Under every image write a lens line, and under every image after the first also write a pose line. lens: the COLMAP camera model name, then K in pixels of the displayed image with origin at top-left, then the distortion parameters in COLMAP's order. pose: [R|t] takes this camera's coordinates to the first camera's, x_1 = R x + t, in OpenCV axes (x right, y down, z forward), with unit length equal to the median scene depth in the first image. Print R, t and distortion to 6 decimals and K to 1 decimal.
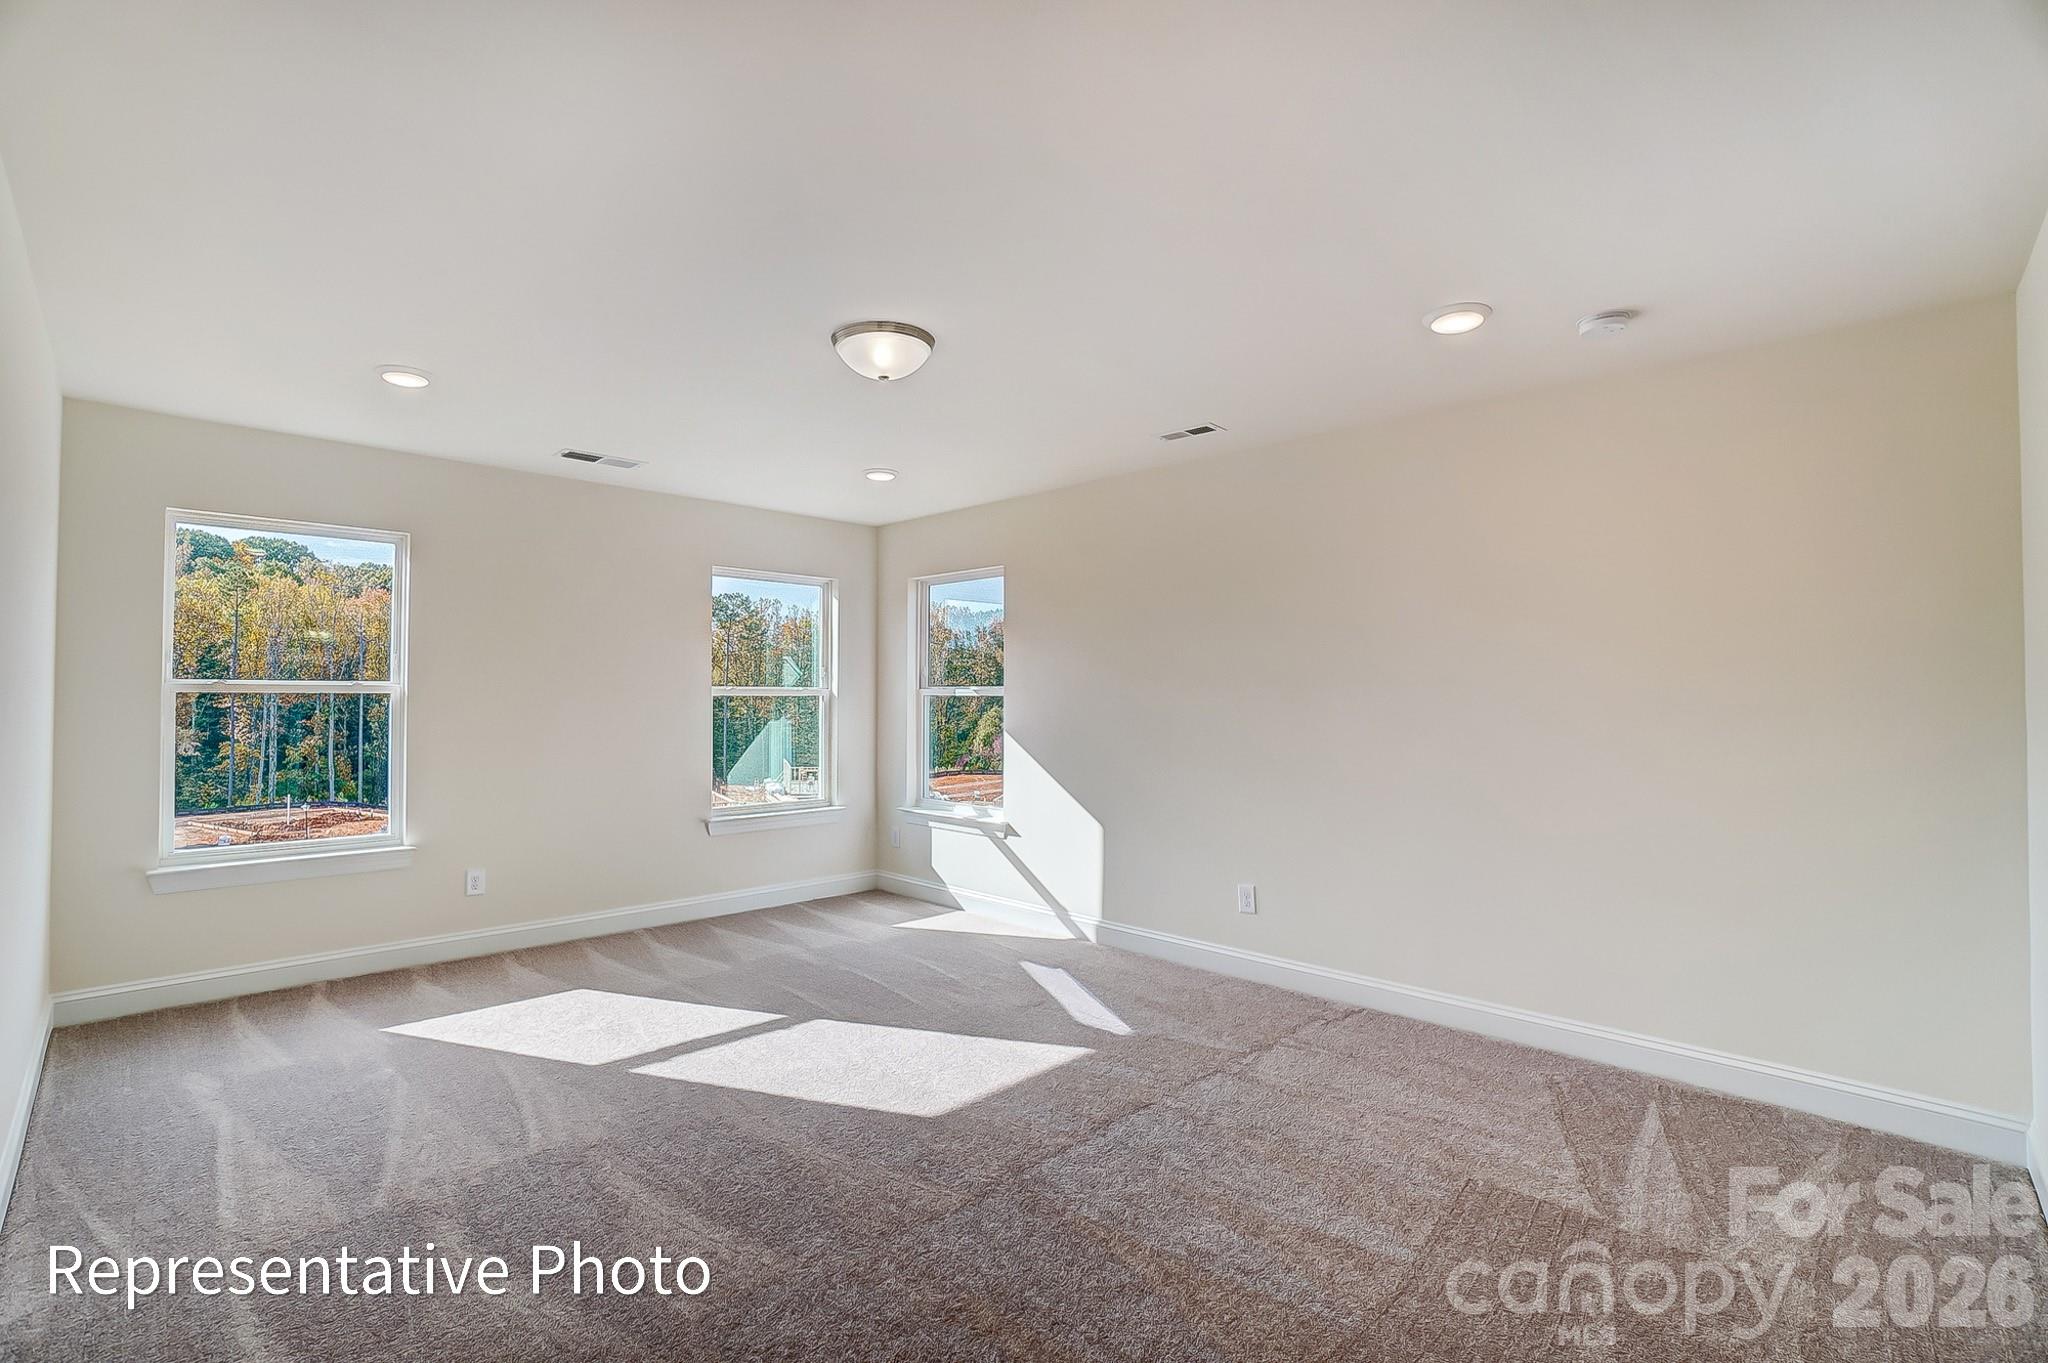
lens RADIAL K [[915.7, 0, 1036.3], [0, 915.7, 669.9], [0, 0, 1]] dist [0.000378, 0.000215]
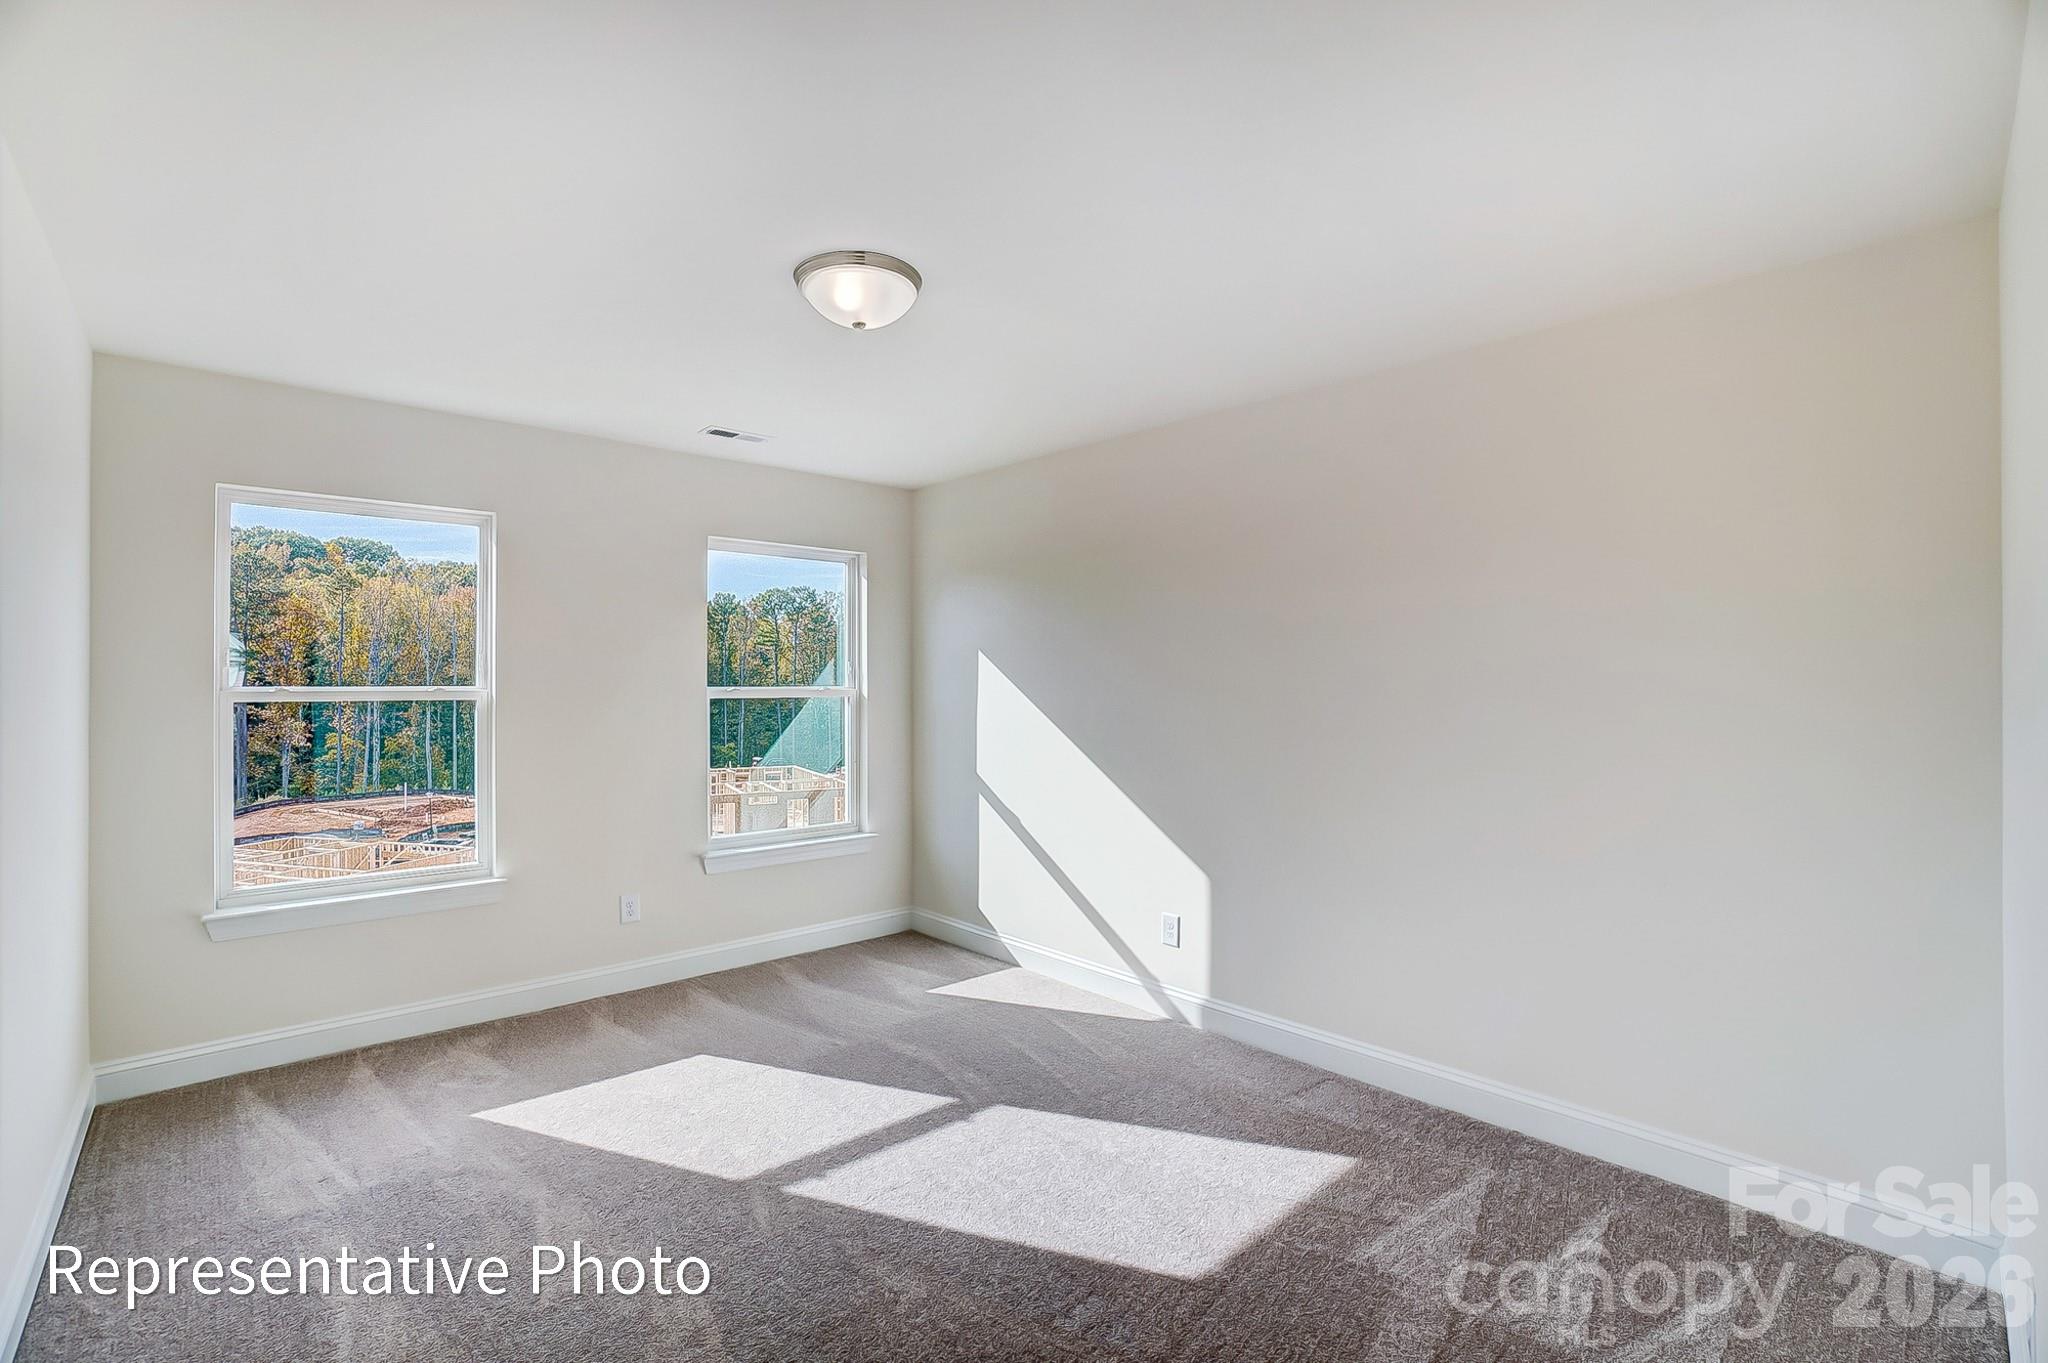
lens RADIAL K [[915.7, 0, 1035.2], [0, 915.7, 670.9], [0, 0, 1]] dist [0.000378, 0.000215]
pose [[0.997556, -0.006860, -0.069538, -0.006599], [0.007729, 0.999895, 0.012230, -0.001811], [0.069447, -0.012738, 0.997504, 0.116355]]
